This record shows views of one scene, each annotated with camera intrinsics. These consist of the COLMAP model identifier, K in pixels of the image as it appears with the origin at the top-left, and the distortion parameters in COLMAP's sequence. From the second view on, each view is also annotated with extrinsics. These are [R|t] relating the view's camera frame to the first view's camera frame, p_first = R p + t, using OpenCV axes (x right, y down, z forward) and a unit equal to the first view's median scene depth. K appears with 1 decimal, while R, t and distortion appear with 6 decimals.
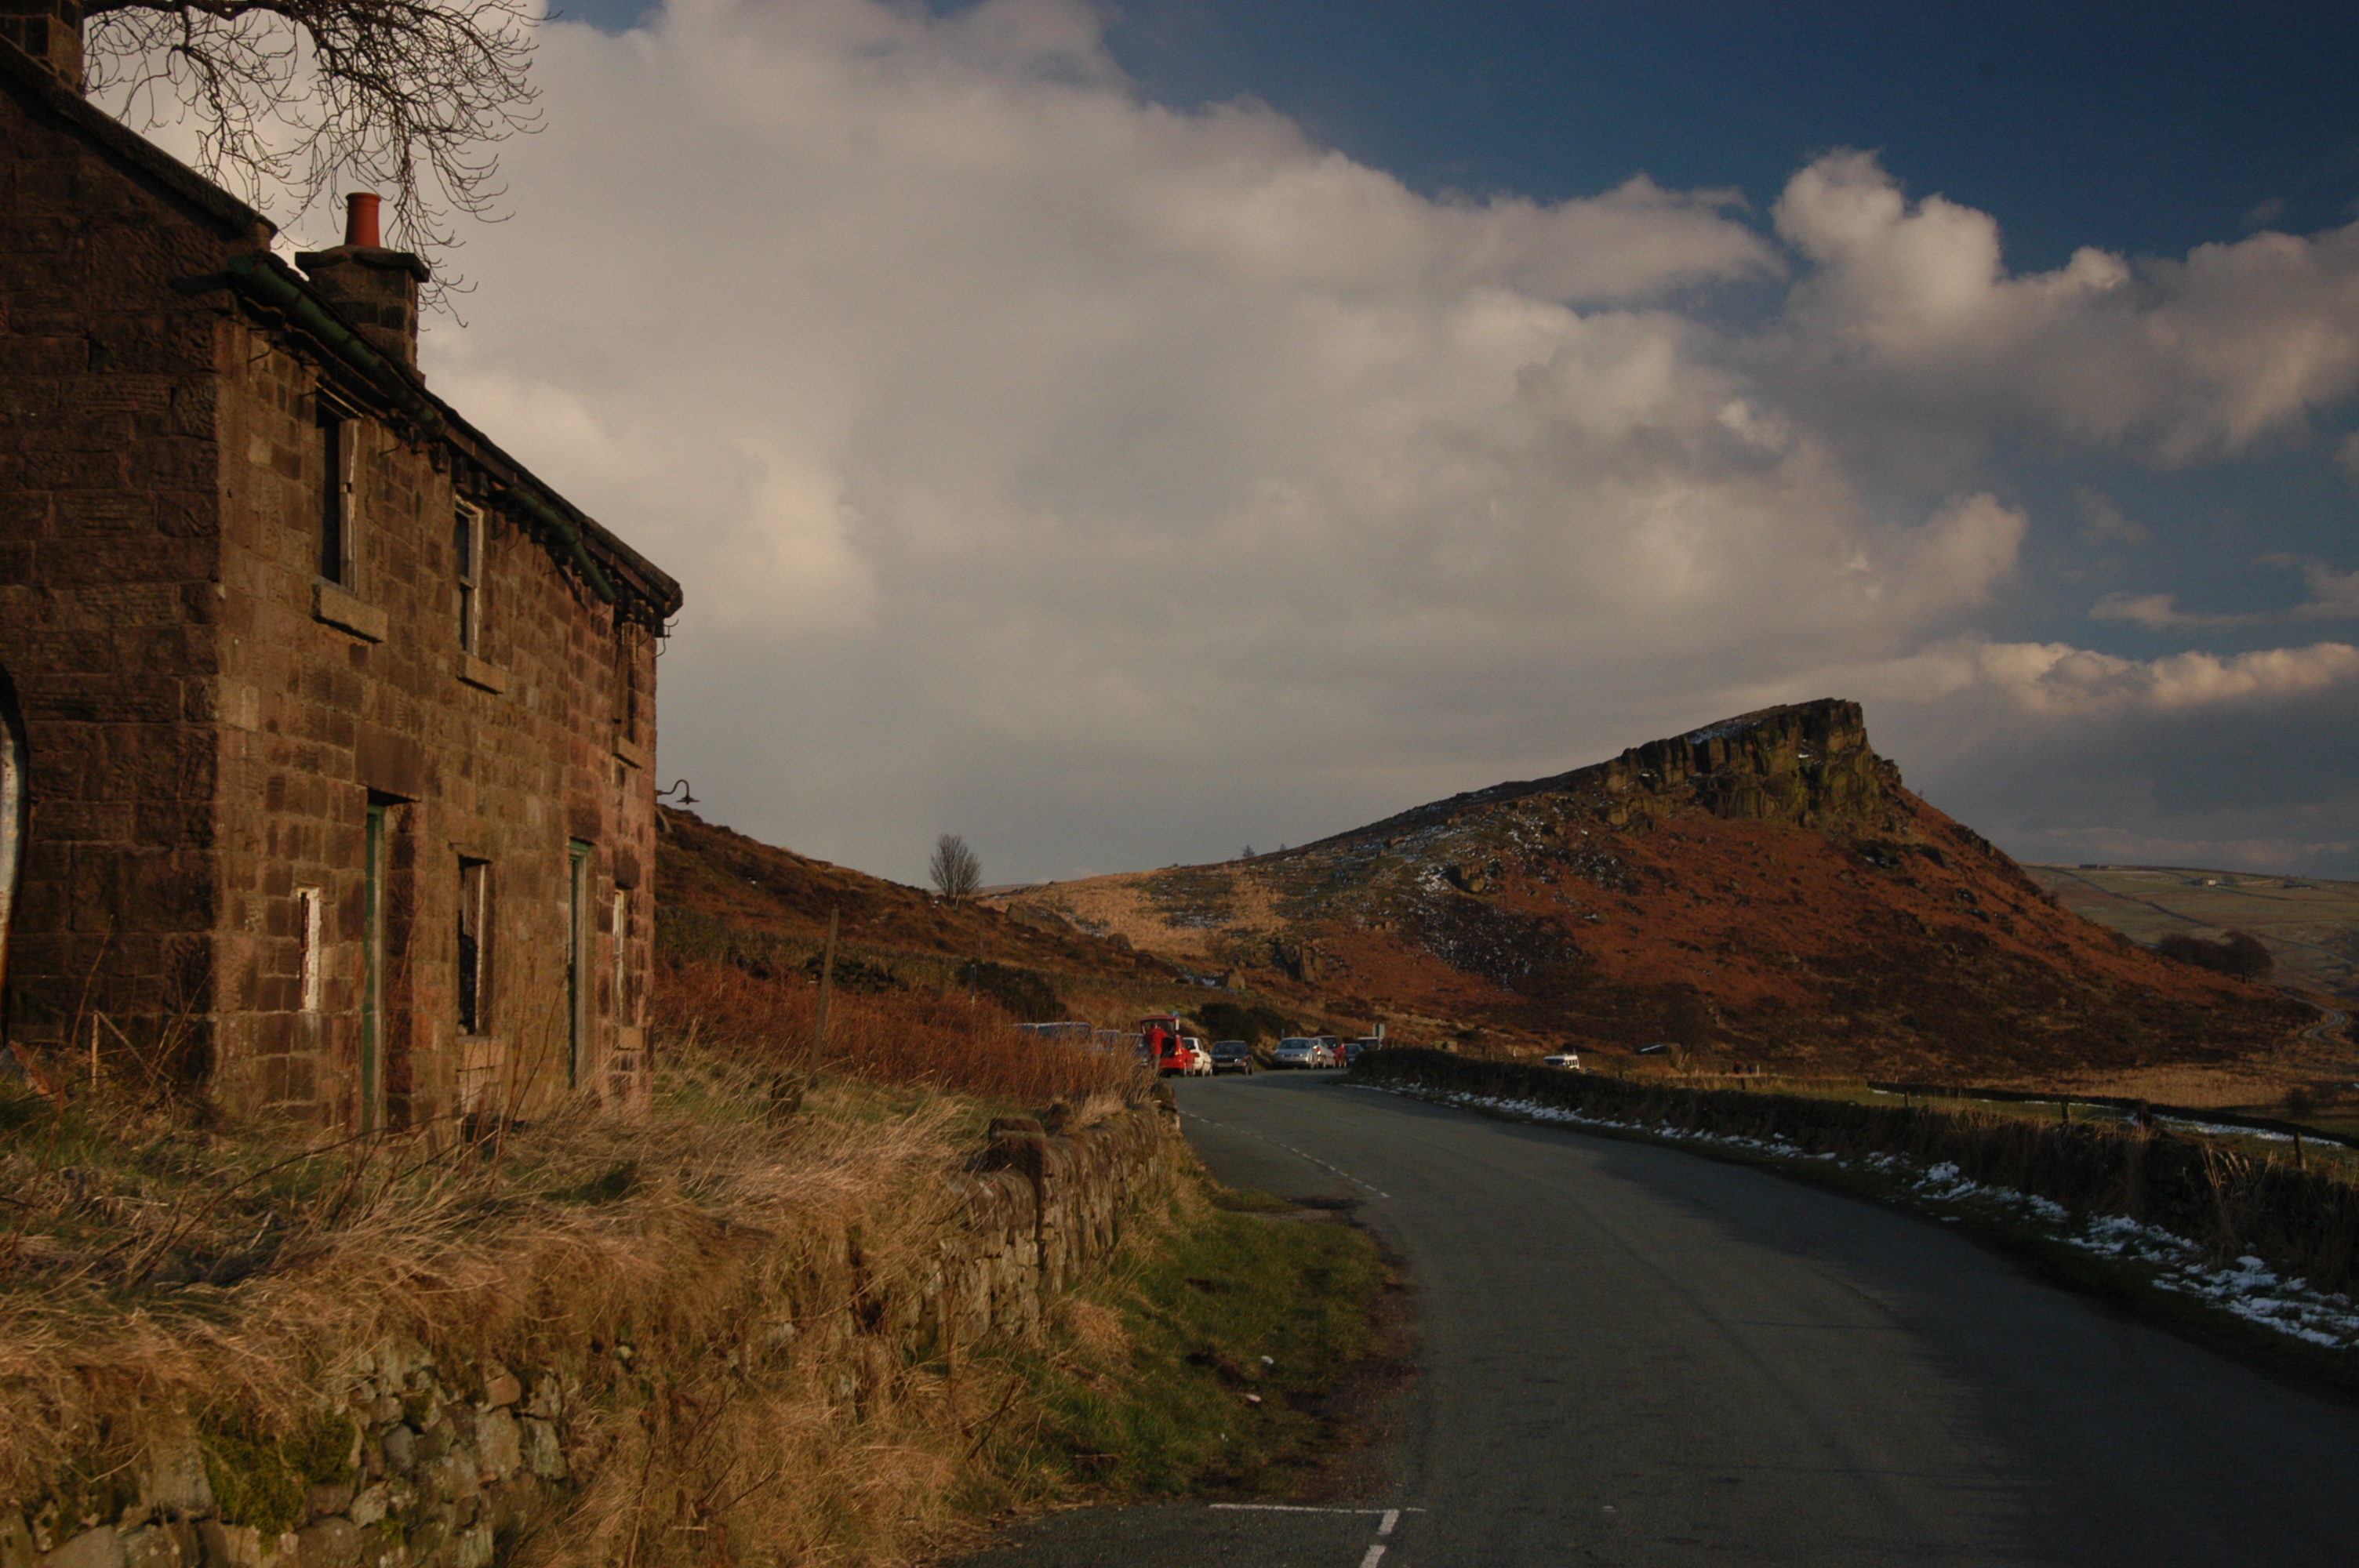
lens RADIAL K [[3326.6, 0, 1179.5], [0, 3326.6, 784.0], [0, 0, 1]] dist [-0.048704, 0.198784]
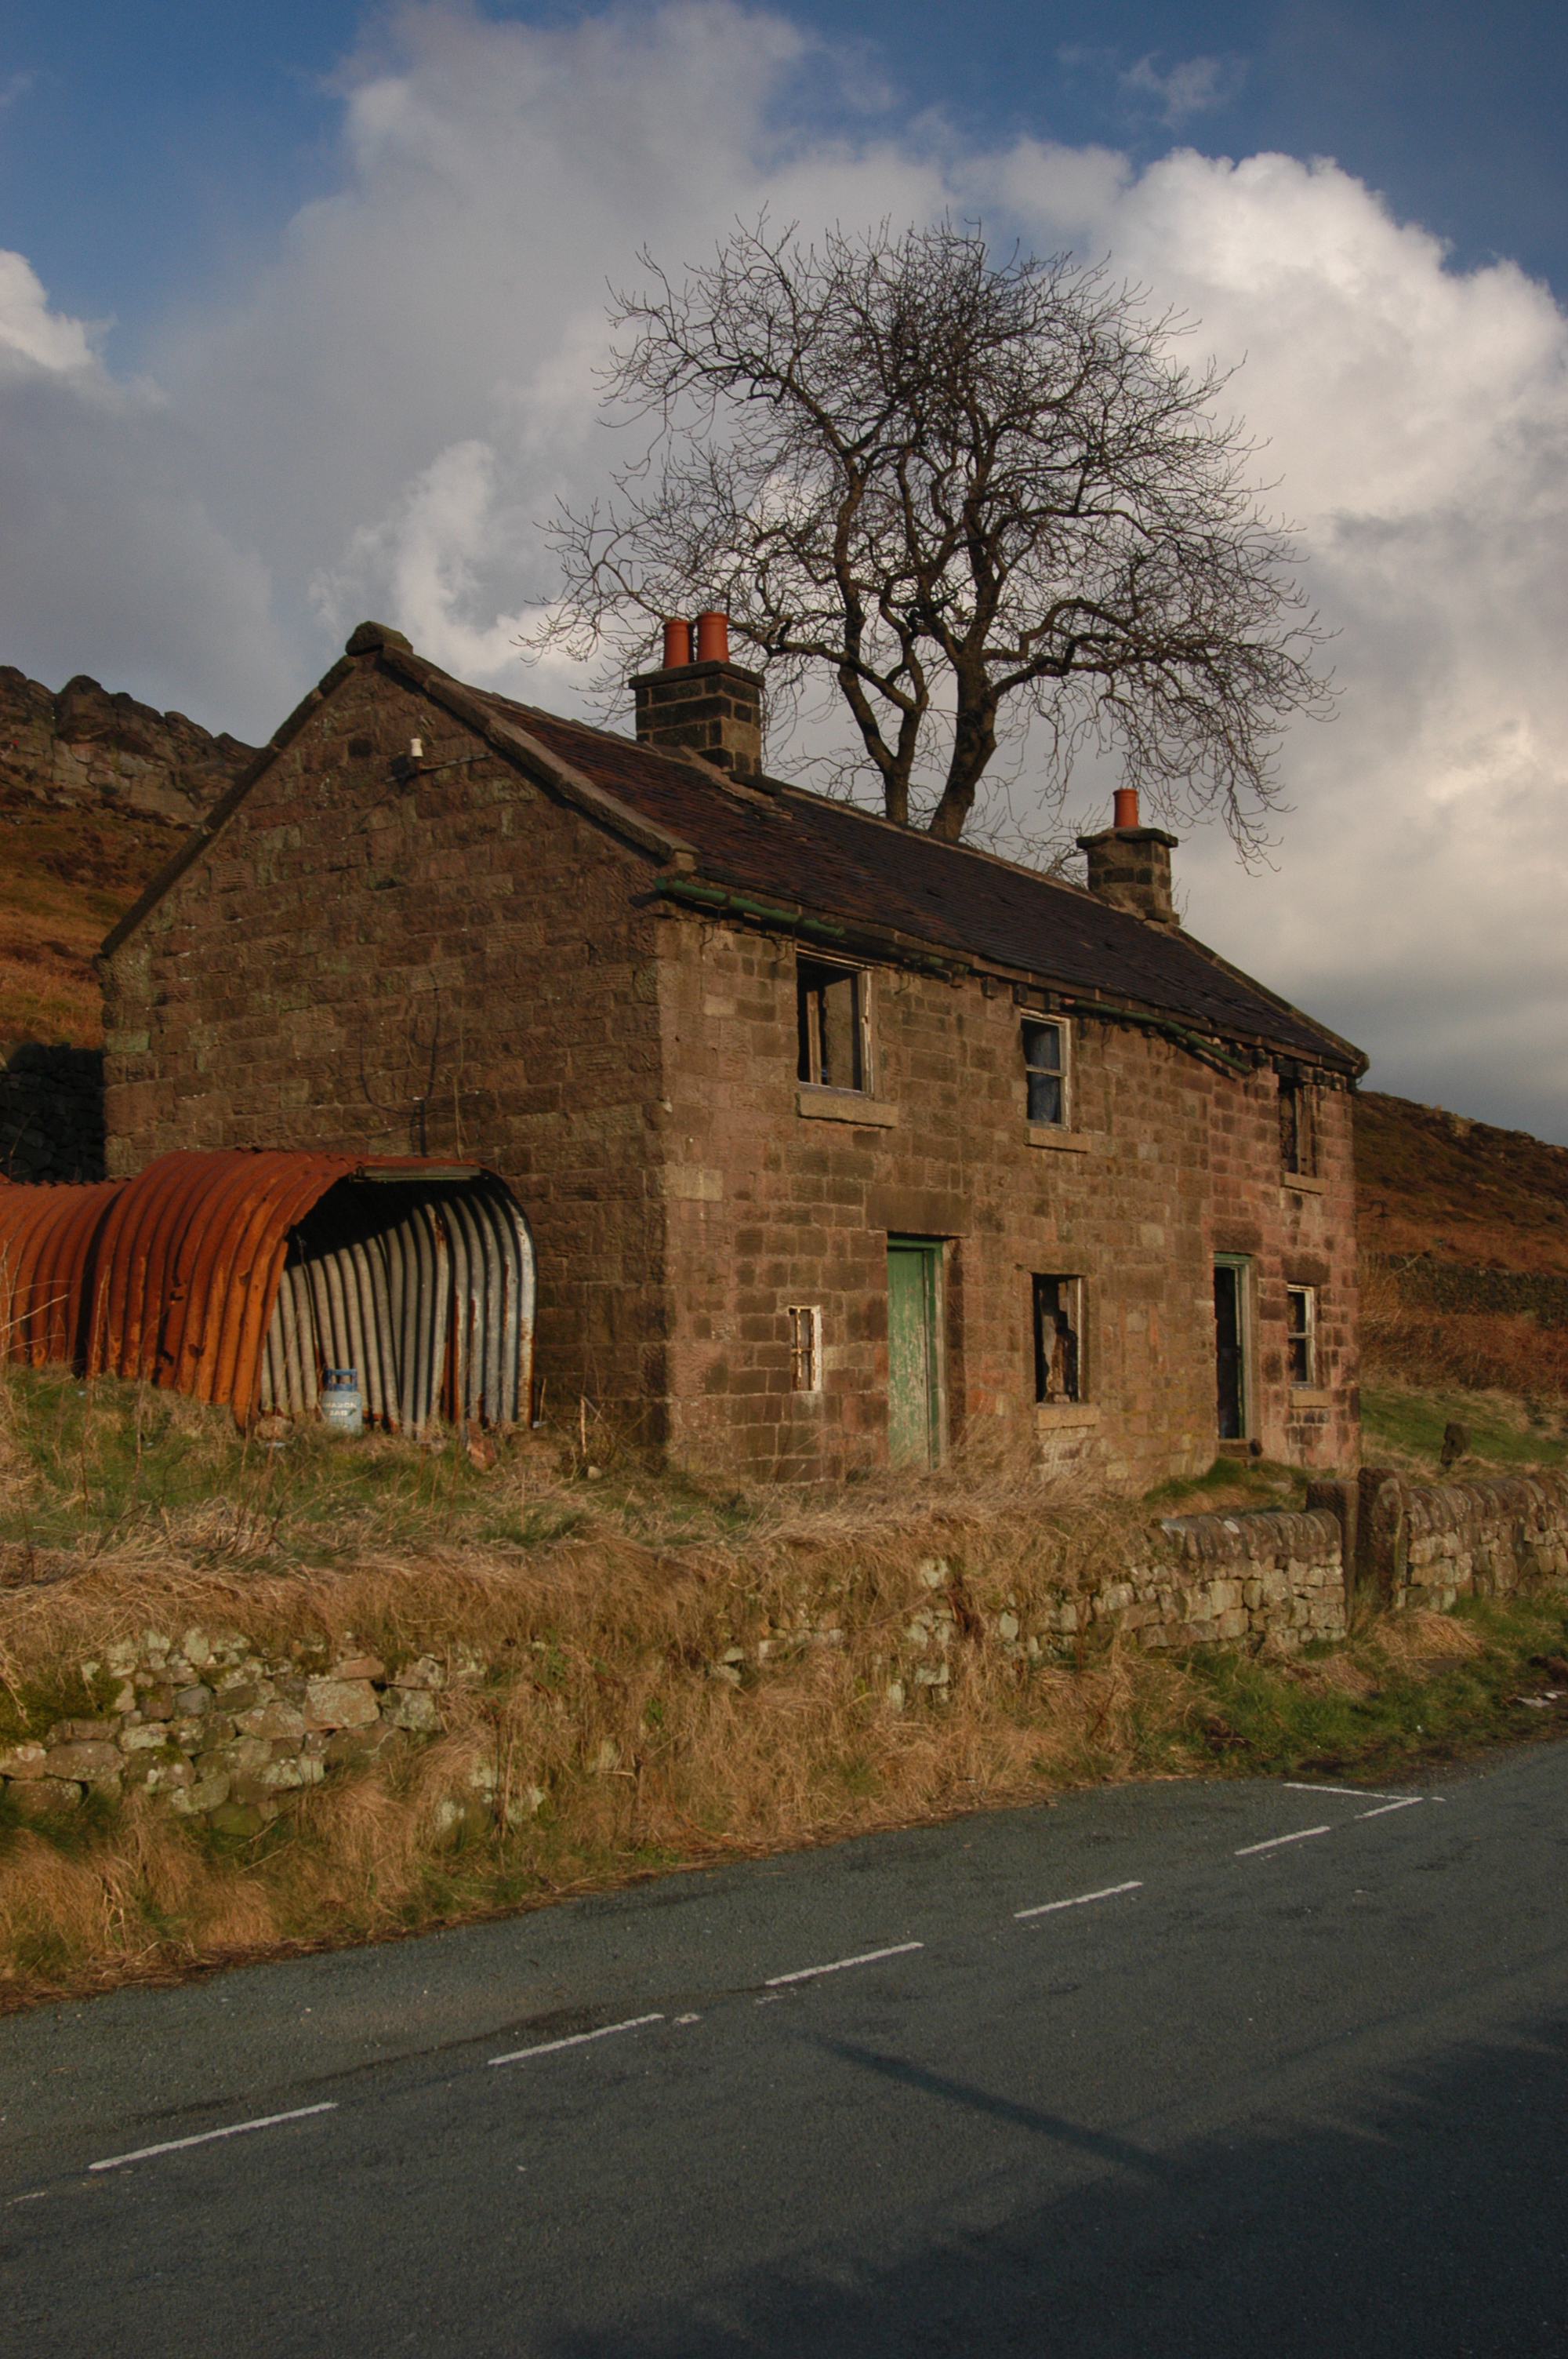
lens RADIAL K [[2453.1, 0, 784.0], [0, 2453.1, 1179.5], [0, 0, 1]] dist [-0.171149, 0.149857]
pose [[0.838423, -0.053333, -0.542405, 0.182149], [0.049534, 0.998539, -0.021615, -0.000315], [0.542765, -0.008745, 0.839839, 0.067189]]
